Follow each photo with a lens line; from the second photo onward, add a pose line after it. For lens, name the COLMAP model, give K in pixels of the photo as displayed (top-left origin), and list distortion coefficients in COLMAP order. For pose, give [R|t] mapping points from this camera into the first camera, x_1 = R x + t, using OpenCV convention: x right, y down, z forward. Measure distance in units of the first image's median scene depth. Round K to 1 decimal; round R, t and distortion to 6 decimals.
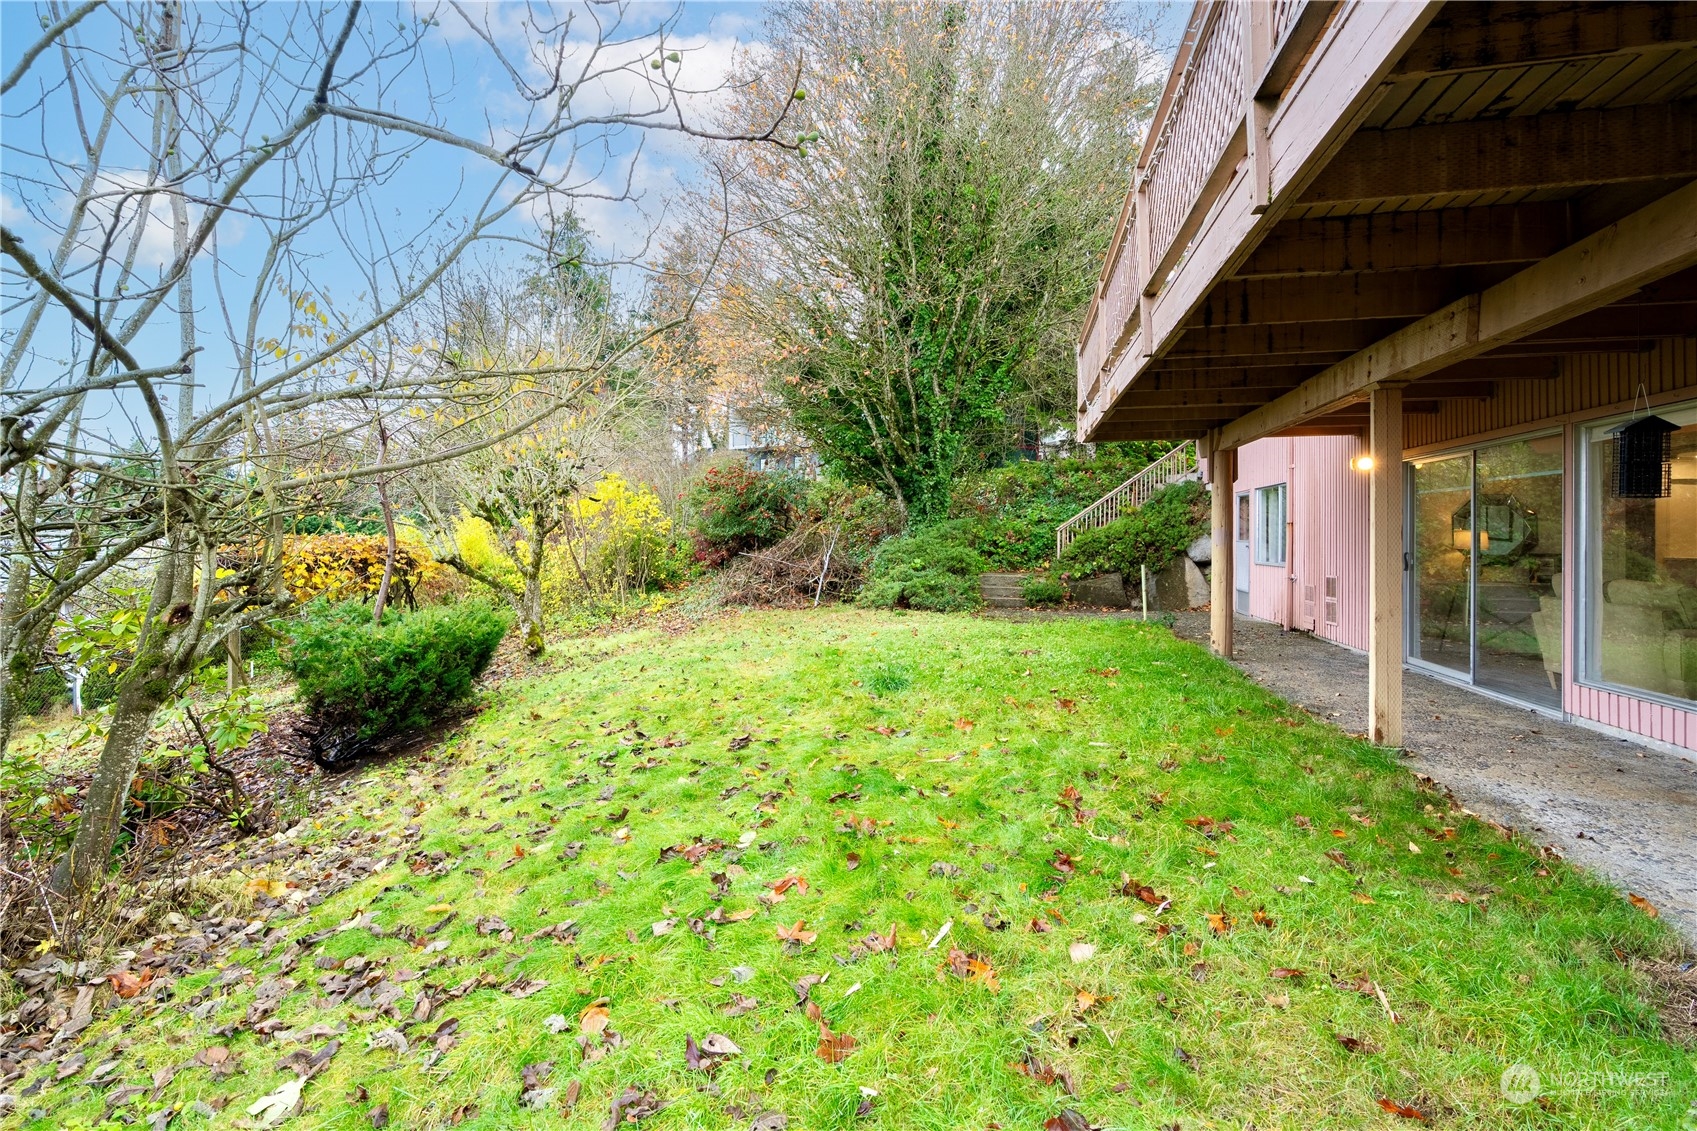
lens RADIAL K [[761.2, 0, 848.5], [0, 761.2, 565.5], [0, 0, 1]] dist [-0.000103, 0.000041]
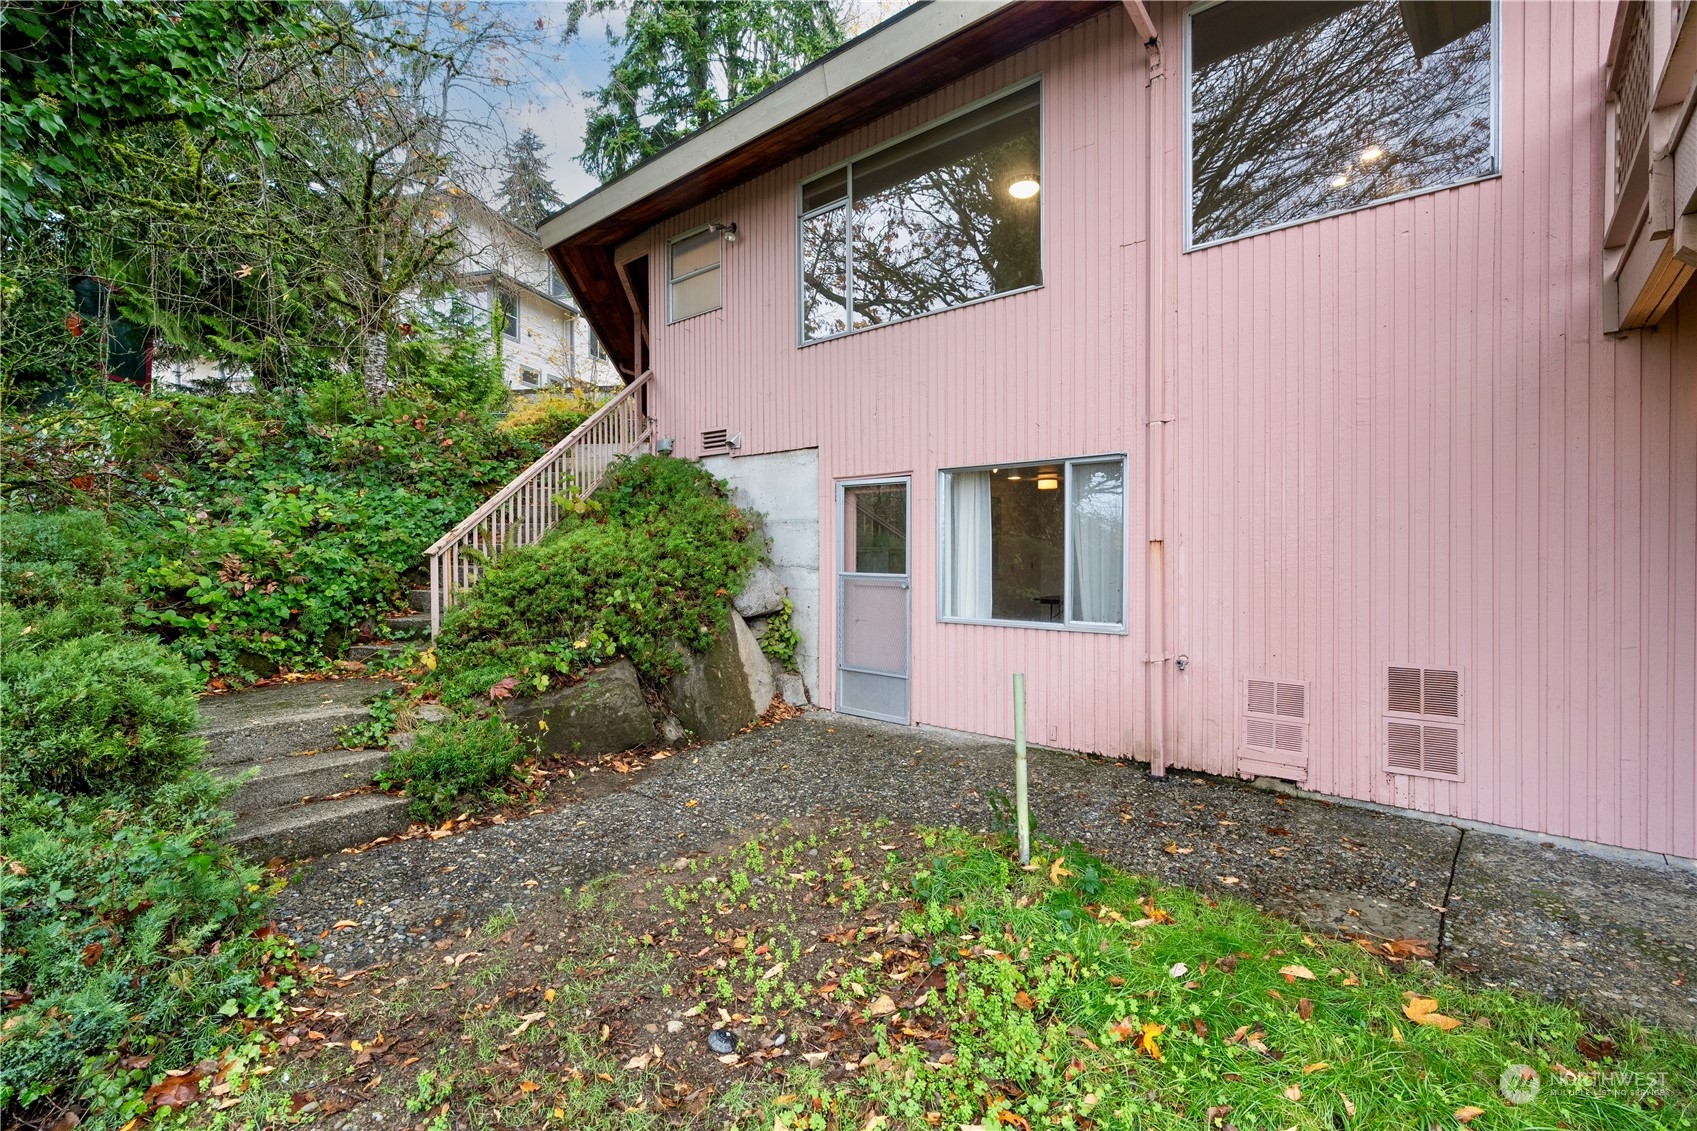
lens RADIAL K [[761.2, 0, 848.5], [0, 761.2, 565.5], [0, 0, 1]] dist [-0.000103, 0.000041]
pose [[0.490670, -0.021257, 0.871086, 0.065954], [0.037246, 0.999300, 0.003406, -0.037555], [-0.870549, 0.030774, 0.491119, 0.704340]]
